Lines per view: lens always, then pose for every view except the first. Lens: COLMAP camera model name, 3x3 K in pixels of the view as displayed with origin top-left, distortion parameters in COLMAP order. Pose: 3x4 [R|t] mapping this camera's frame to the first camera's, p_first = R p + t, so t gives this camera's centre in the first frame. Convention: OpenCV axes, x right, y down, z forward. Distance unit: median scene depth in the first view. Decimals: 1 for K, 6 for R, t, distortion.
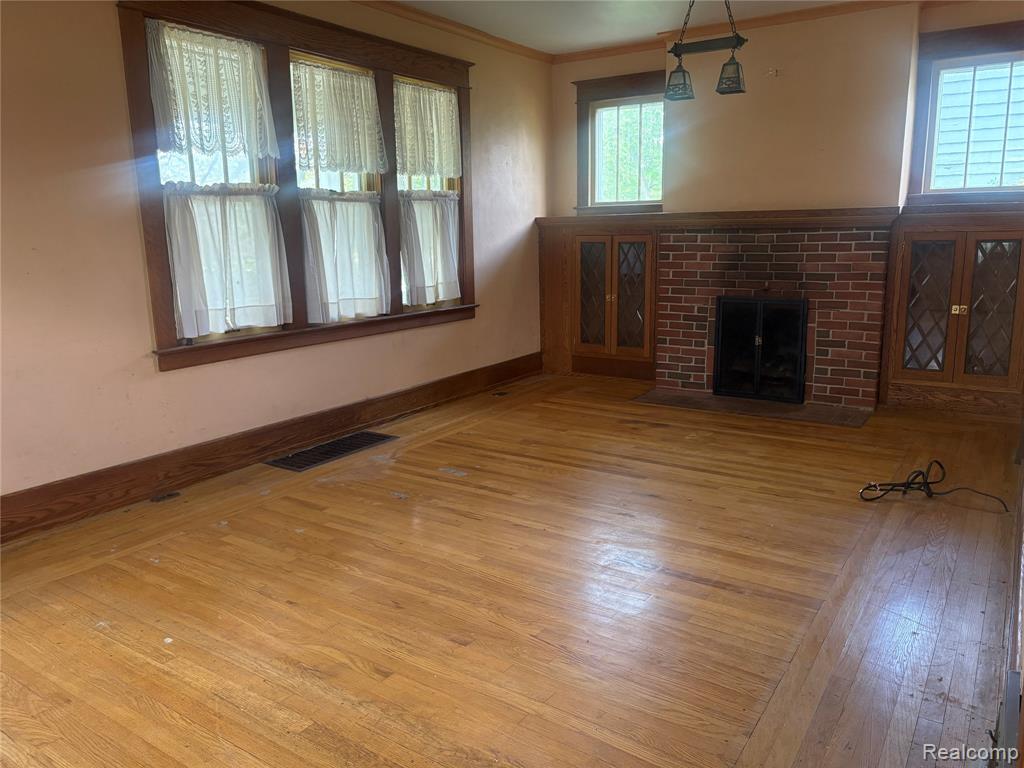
lens RADIAL K [[780.5, 0, 512.0], [0, 780.5, 384.0], [0, 0, 1]] dist [0.038936, -0.039035]
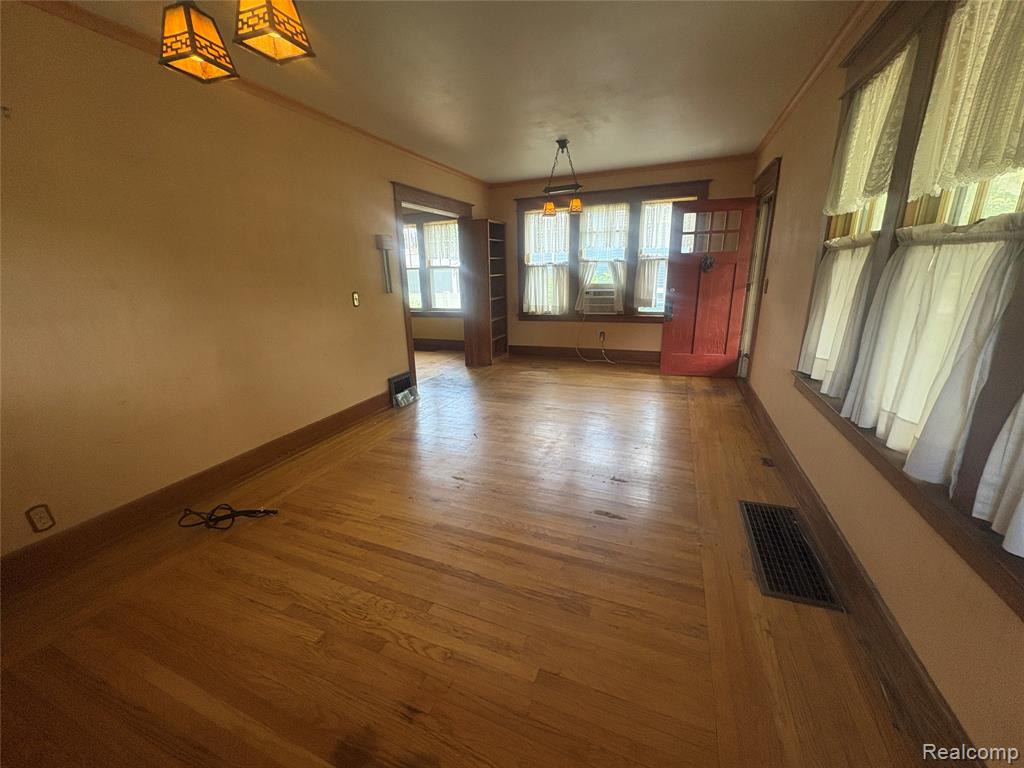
lens RADIAL K [[407.0, 0, 511.6], [0, 407.0, 385.8], [0, 0, 1]] dist [-0.000015, 0.000310]
pose [[-0.977556, 0.101684, -0.184513, 0.138907], [0.007603, 0.892267, 0.451443, -0.296395], [0.210540, 0.439908, -0.873014, 1.334031]]
